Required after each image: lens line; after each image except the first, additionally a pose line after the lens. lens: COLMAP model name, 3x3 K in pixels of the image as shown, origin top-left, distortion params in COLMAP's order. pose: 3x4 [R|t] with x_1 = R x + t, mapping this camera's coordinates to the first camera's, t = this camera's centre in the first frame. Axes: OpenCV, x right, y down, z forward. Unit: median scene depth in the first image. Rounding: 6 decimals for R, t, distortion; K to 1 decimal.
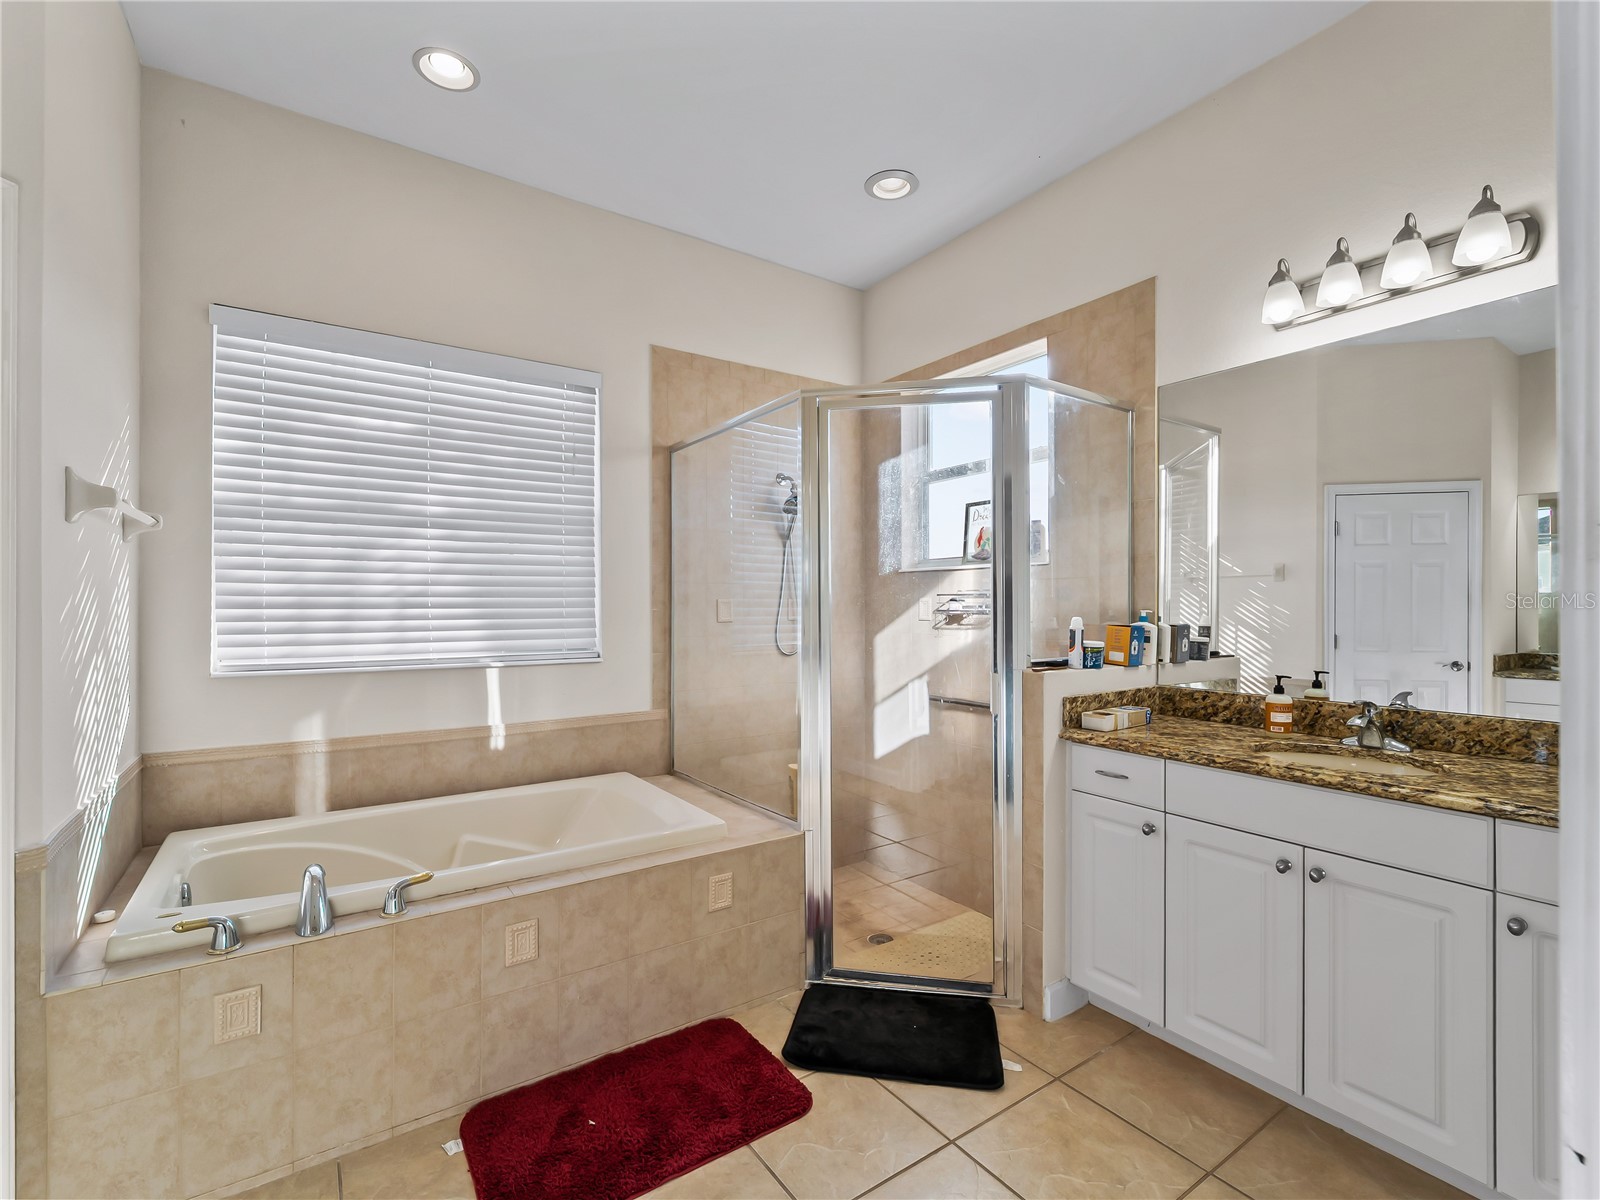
lens RADIAL K [[727.1, 0, 805.5], [0, 727.1, 606.6], [0, 0, 1]] dist [-0.003635, -0.001056]
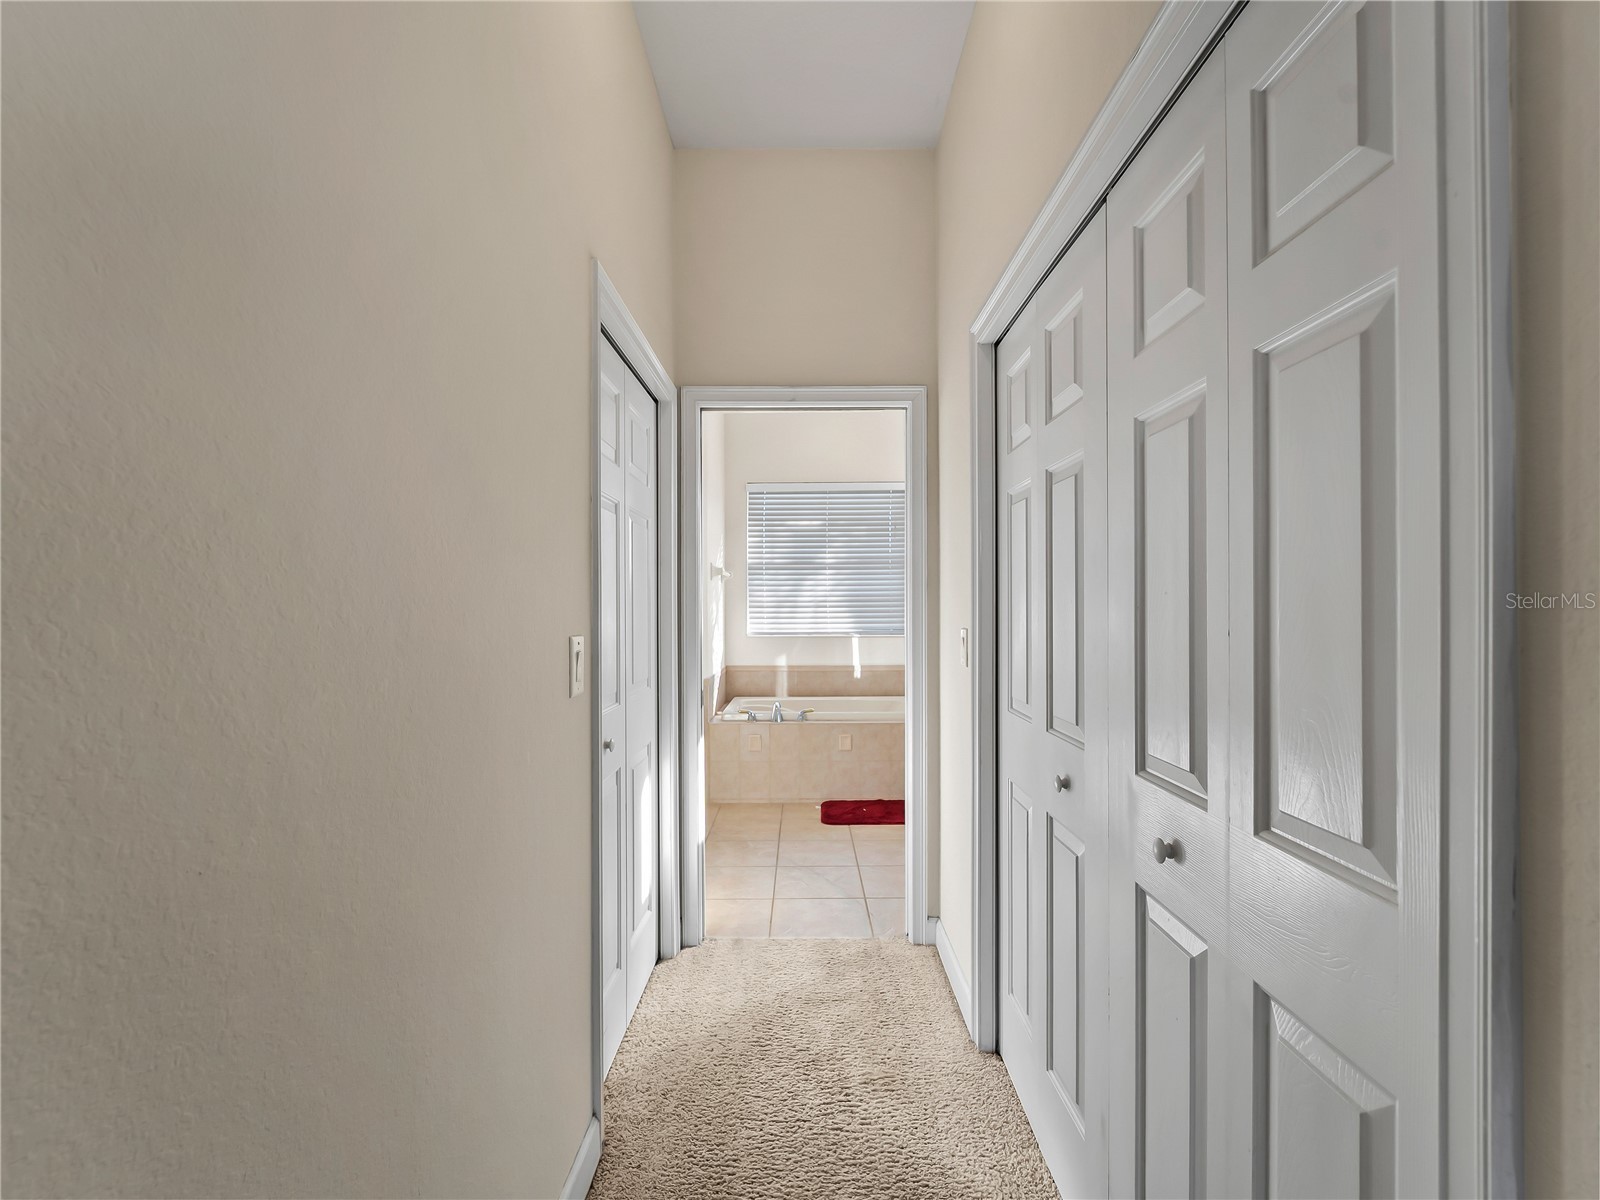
lens RADIAL K [[727.1, 0, 805.5], [0, 727.1, 606.6], [0, 0, 1]] dist [-0.003635, -0.001056]
pose [[0.821776, -0.002850, -0.569804, 0.718215], [0.003353, 0.999994, -0.000165, -0.001167], [0.569801, -0.001775, 0.821781, -0.877980]]
